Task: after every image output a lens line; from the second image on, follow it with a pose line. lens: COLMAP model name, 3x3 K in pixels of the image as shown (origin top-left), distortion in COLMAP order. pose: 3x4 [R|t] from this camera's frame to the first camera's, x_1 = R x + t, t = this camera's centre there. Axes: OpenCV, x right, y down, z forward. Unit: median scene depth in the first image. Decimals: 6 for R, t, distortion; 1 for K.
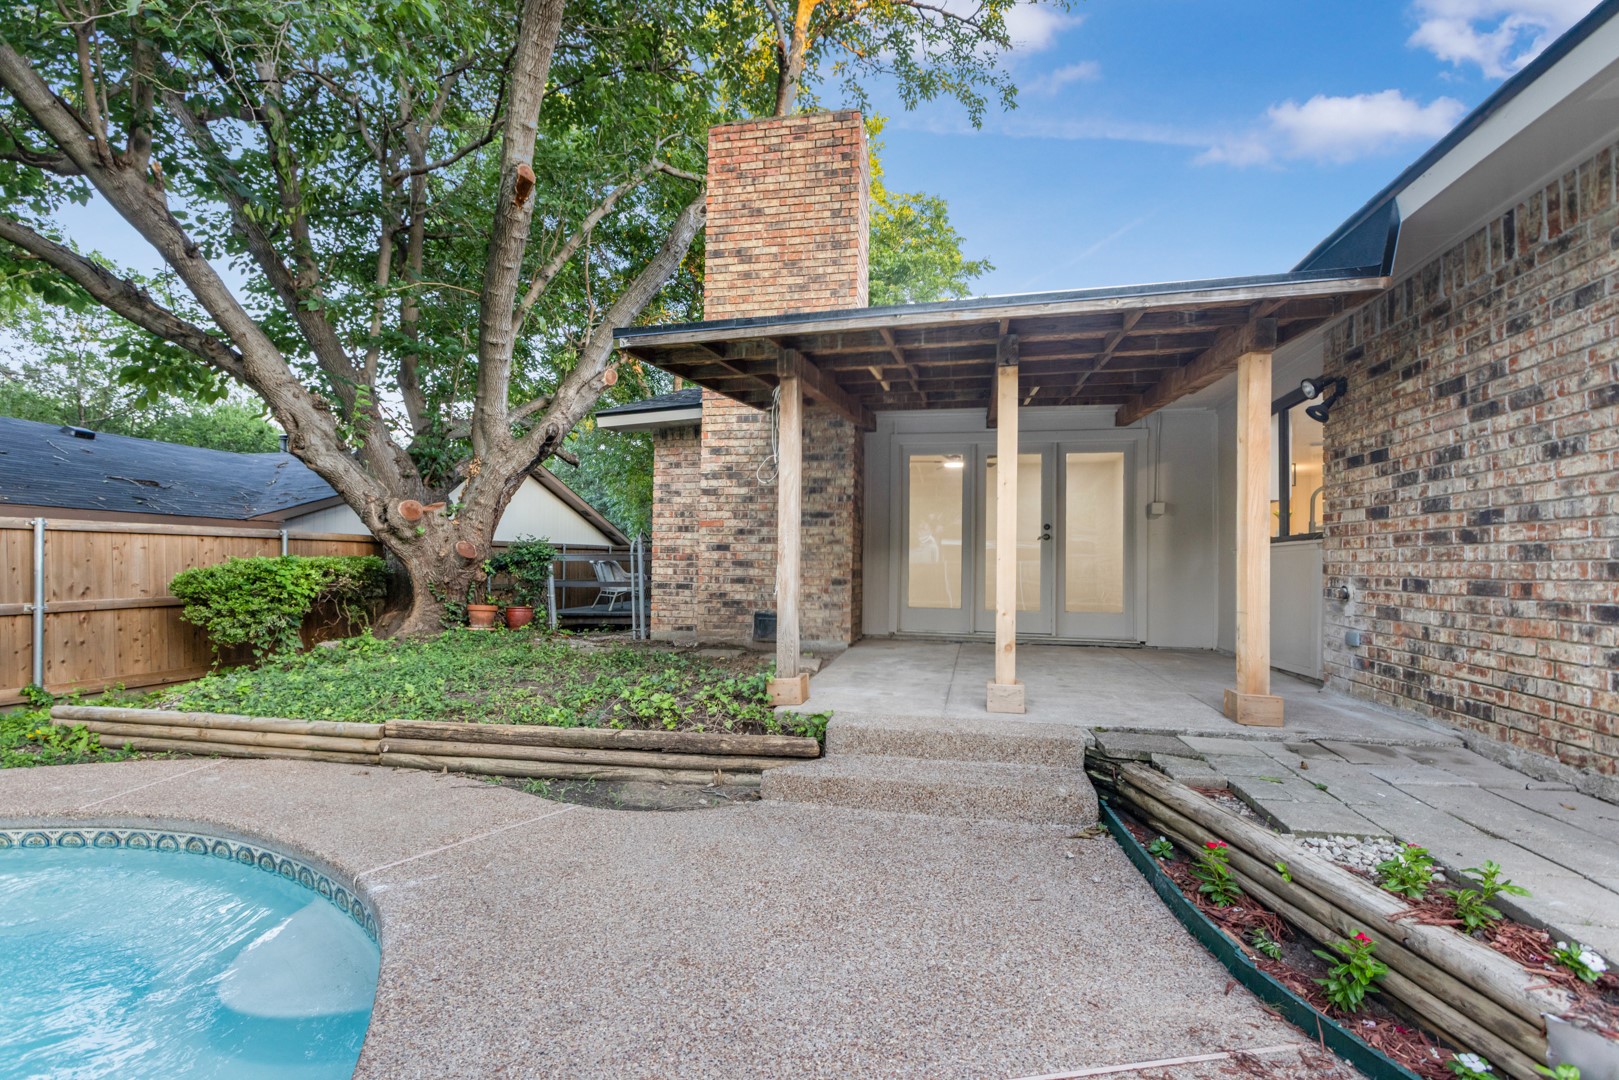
lens RADIAL K [[729.8, 0, 798.0], [0, 729.8, 555.0], [0, 0, 1]] dist [0.001119, 0.000126]
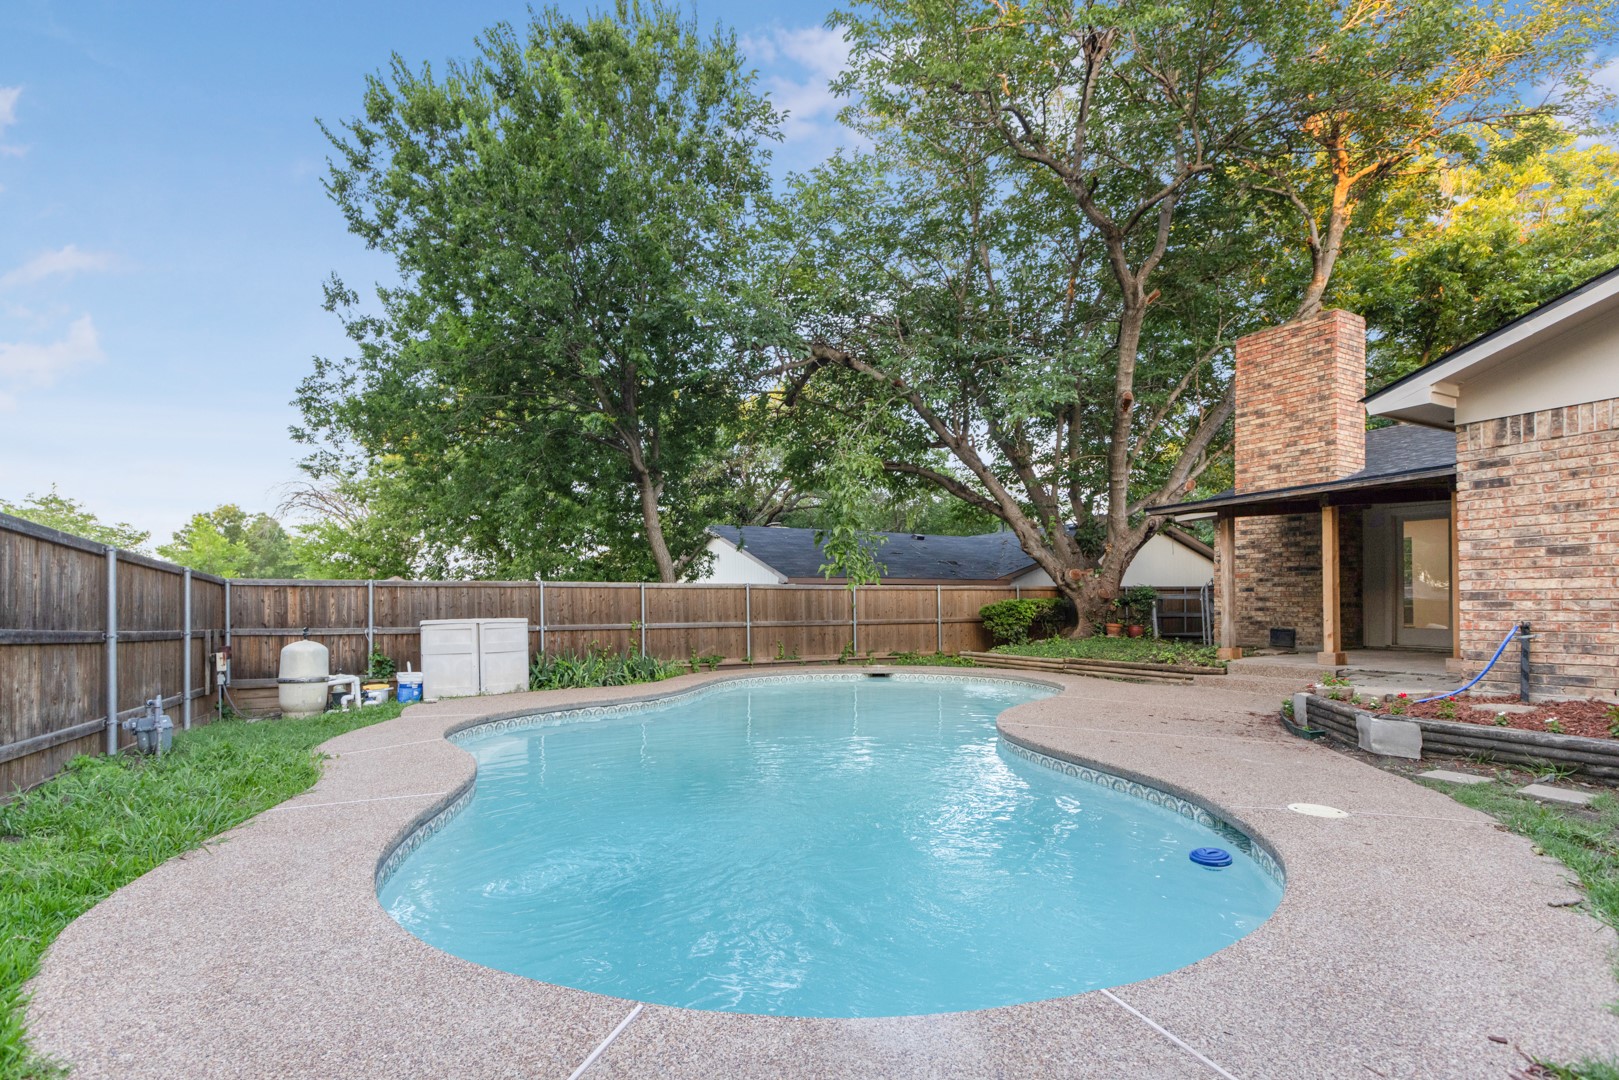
lens RADIAL K [[729.8, 0, 798.8], [0, 729.8, 593.0], [0, 0, 1]] dist [0.001119, 0.000126]
pose [[0.650108, -0.020842, -0.759556, 0.498491], [0.018568, 0.999761, -0.011541, -0.002690], [0.759615, -0.006601, 0.650340, -0.881836]]
